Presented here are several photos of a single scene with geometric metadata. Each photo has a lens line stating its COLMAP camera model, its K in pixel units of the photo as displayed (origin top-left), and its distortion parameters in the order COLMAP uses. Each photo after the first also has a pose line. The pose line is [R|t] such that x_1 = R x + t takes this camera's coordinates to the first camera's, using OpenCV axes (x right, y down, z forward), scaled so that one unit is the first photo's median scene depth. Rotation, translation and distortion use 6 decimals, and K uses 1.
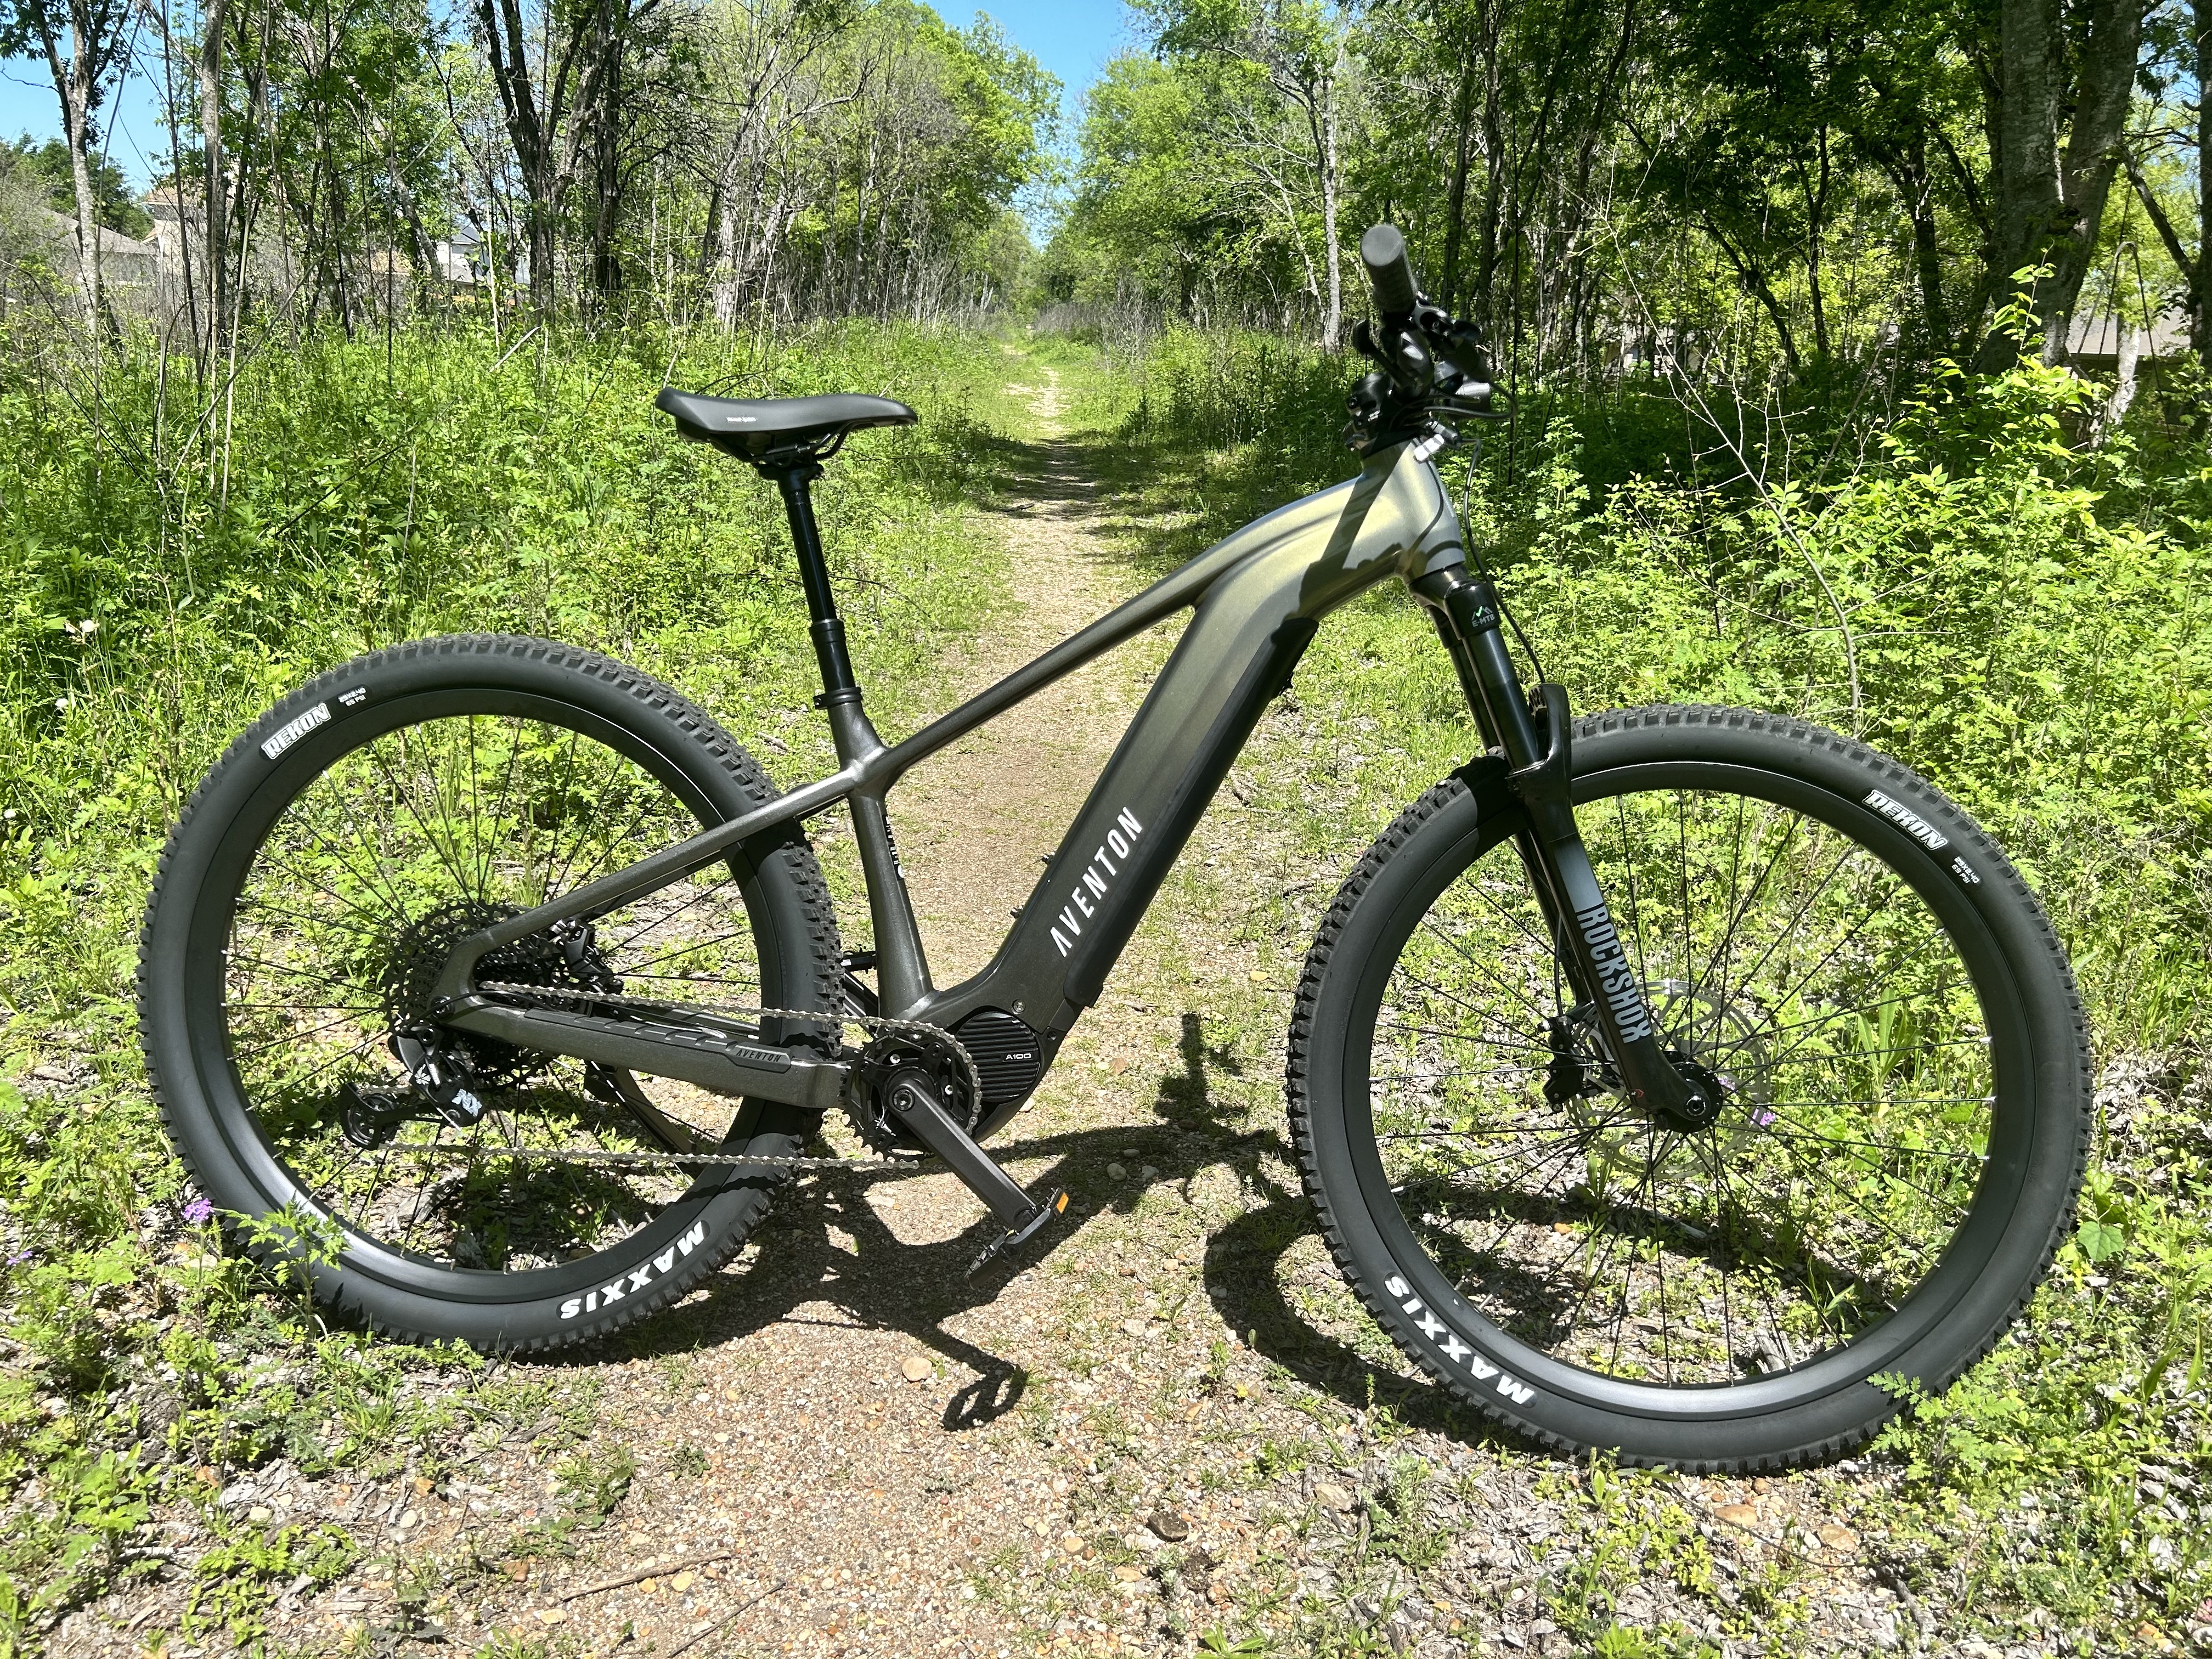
lens RADIAL K [[1653.4, 0, 1103.4], [0, 1653.4, 760.1], [0, 0, 1]] dist [0.045864, -0.045095]
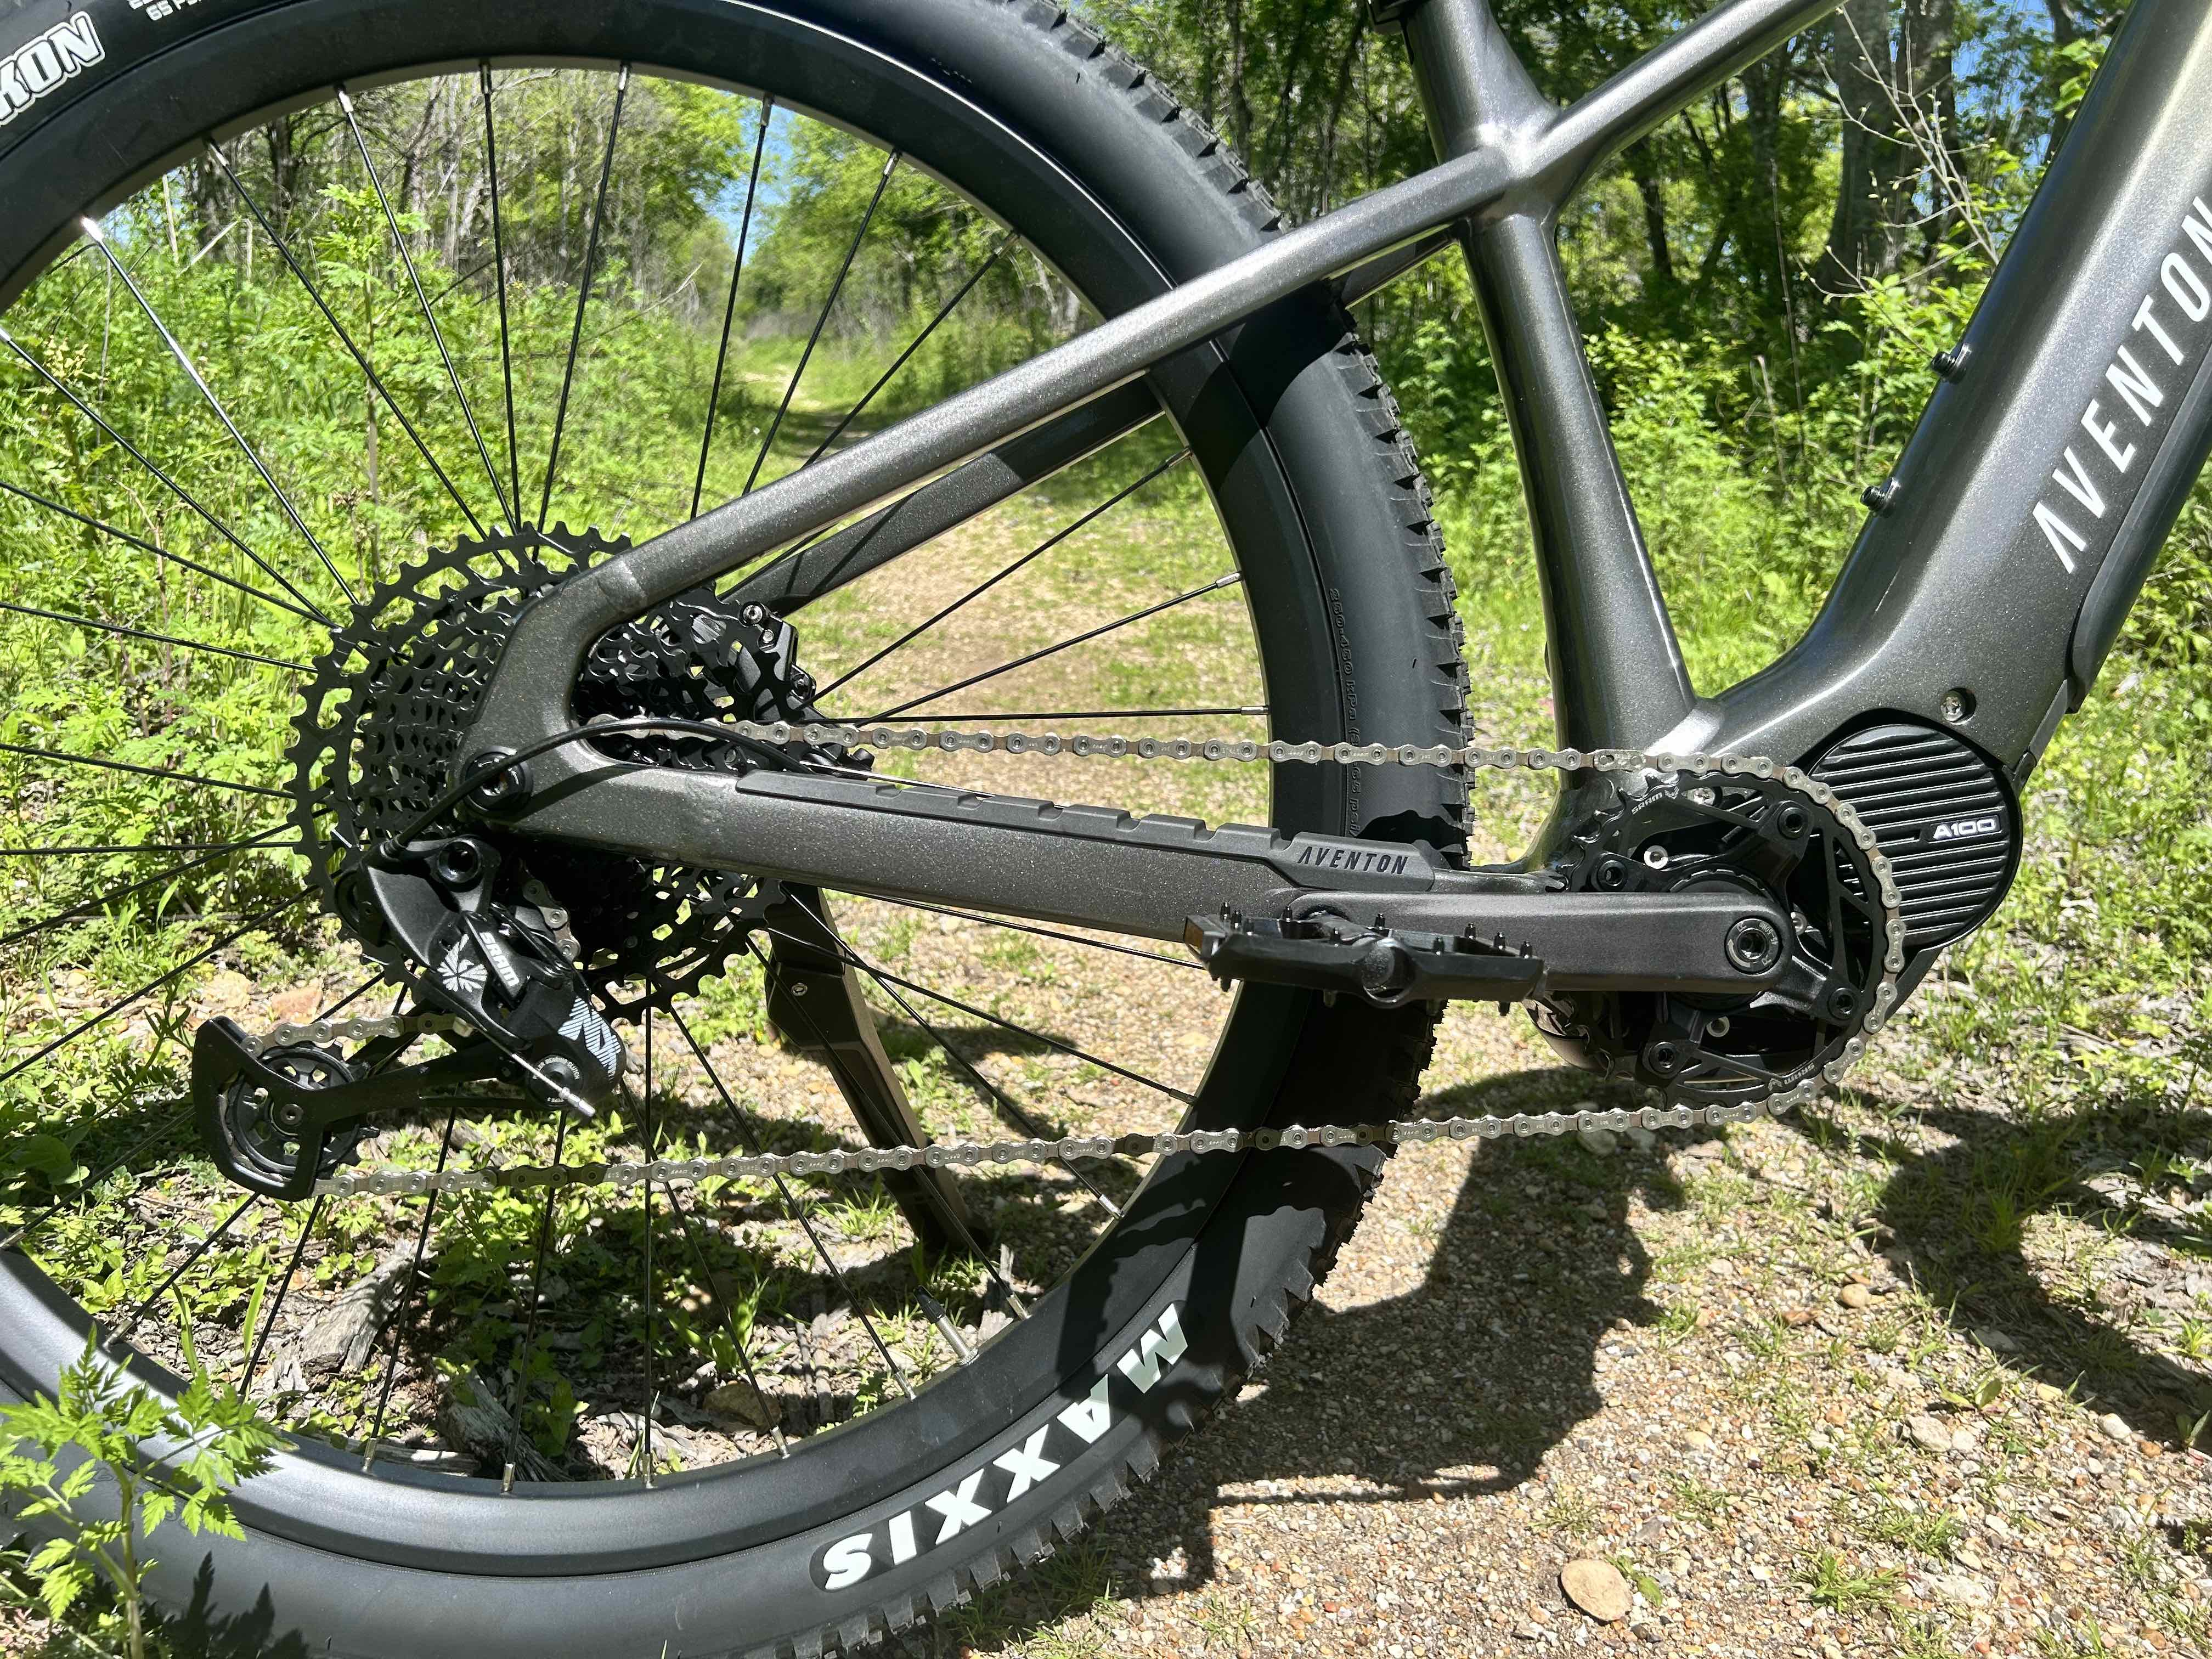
lens RADIAL K [[1666.4, 0, 1094.4], [0, 1666.4, 752.9], [0, 0, 1]] dist [0.037918, -0.039325]
pose [[0.986739, -0.053523, 0.153238, -0.056828], [0.055509, 0.998420, -0.008709, 0.026723], [-0.152530, 0.017100, 0.988151, 0.108996]]
